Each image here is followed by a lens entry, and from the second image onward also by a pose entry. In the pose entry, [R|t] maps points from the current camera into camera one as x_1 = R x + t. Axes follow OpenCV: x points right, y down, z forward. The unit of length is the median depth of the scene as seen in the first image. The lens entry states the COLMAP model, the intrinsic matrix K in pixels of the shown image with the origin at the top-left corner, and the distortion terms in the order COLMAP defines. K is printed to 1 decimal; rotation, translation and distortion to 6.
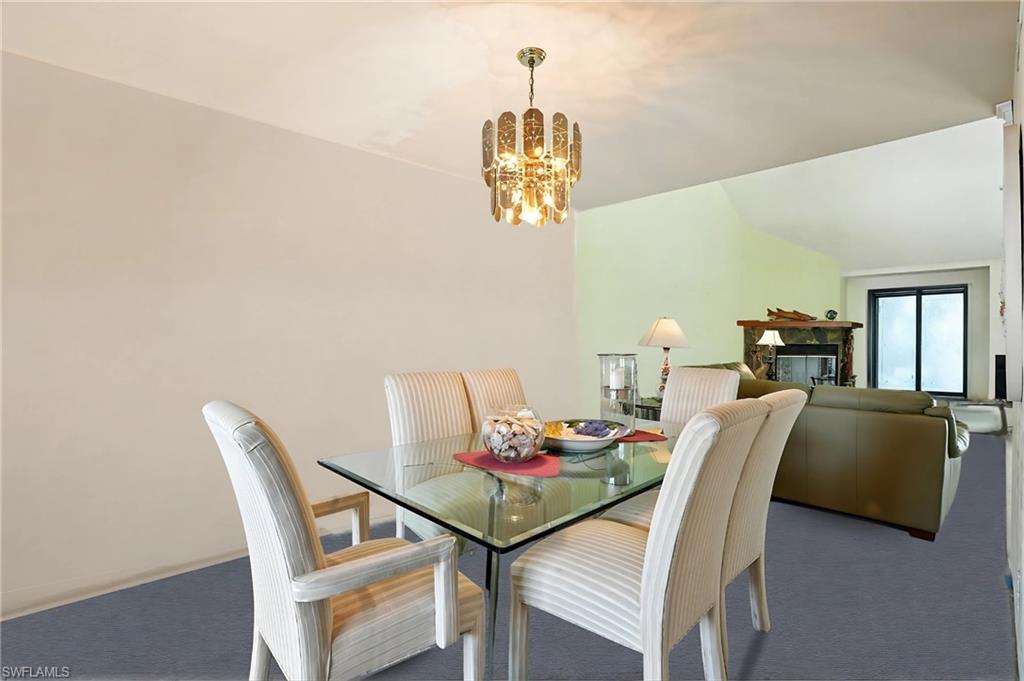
lens RADIAL K [[476.4, 0, 512.8], [0, 476.4, 339.6], [0, 0, 1]] dist [-0.017573, 0.001354]
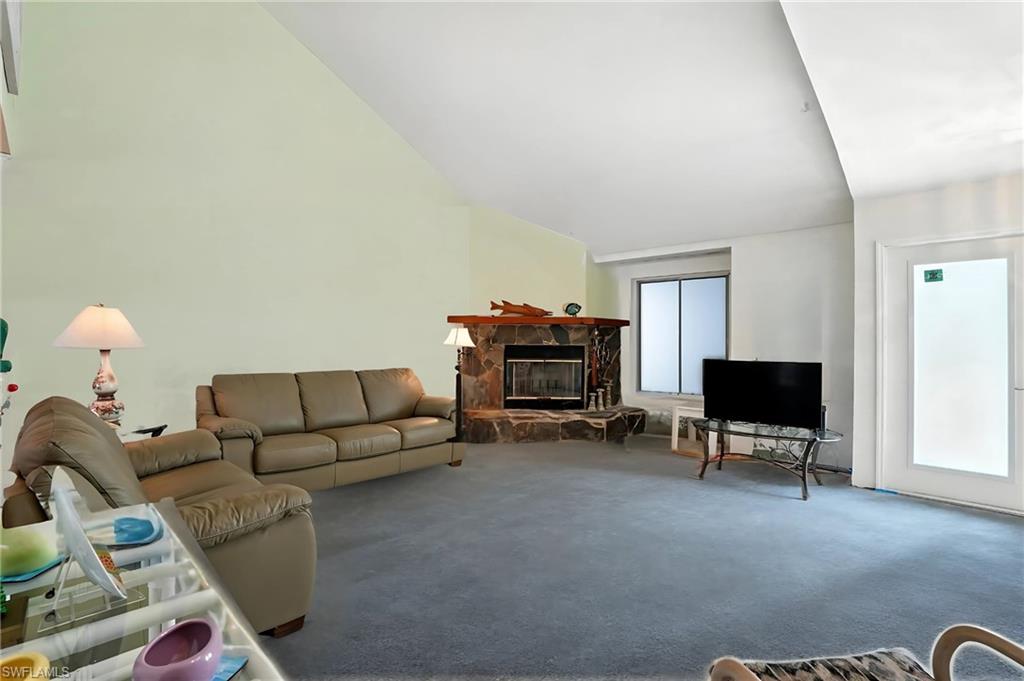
lens RADIAL K [[476.4, 0, 518.3], [0, 476.4, 336.2], [0, 0, 1]] dist [-0.017573, 0.001354]
pose [[0.999136, 0.005079, 0.041242, 0.547135], [-0.004828, 0.999969, -0.006205, -0.000769], [-0.041272, 0.006001, 0.999130, 0.190453]]
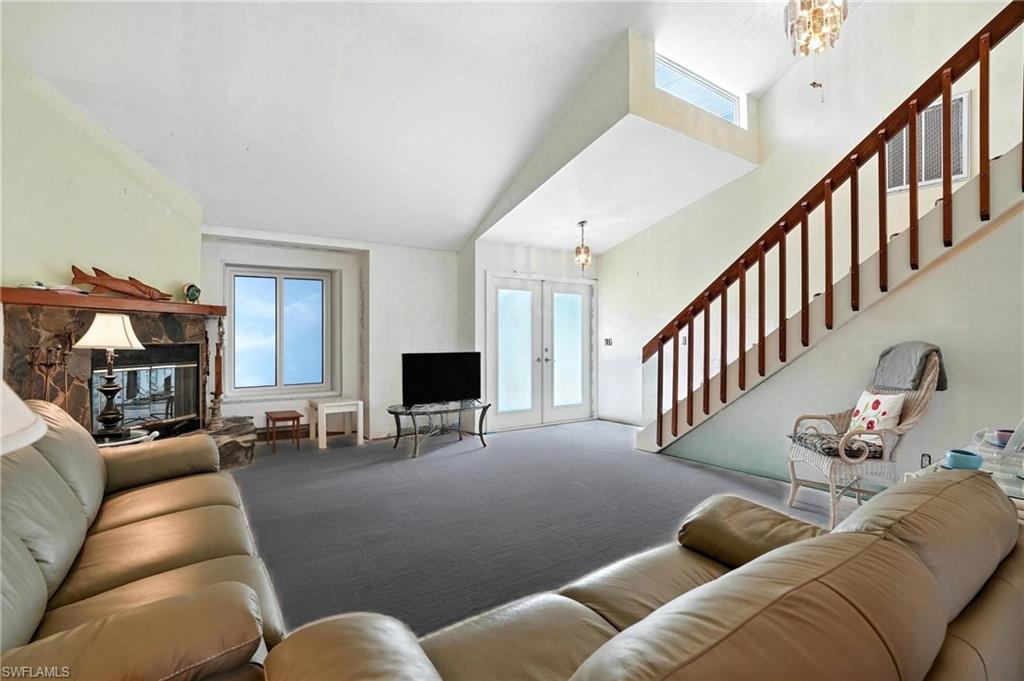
lens RADIAL K [[476.4, 0, 513.2], [0, 476.4, 343.8], [0, 0, 1]] dist [-0.017573, 0.001354]
pose [[0.188496, -0.016126, 0.981942, 0.179006], [-0.003283, 0.999849, 0.017050, -0.001502], [-0.982069, -0.006438, 0.188414, 0.504795]]
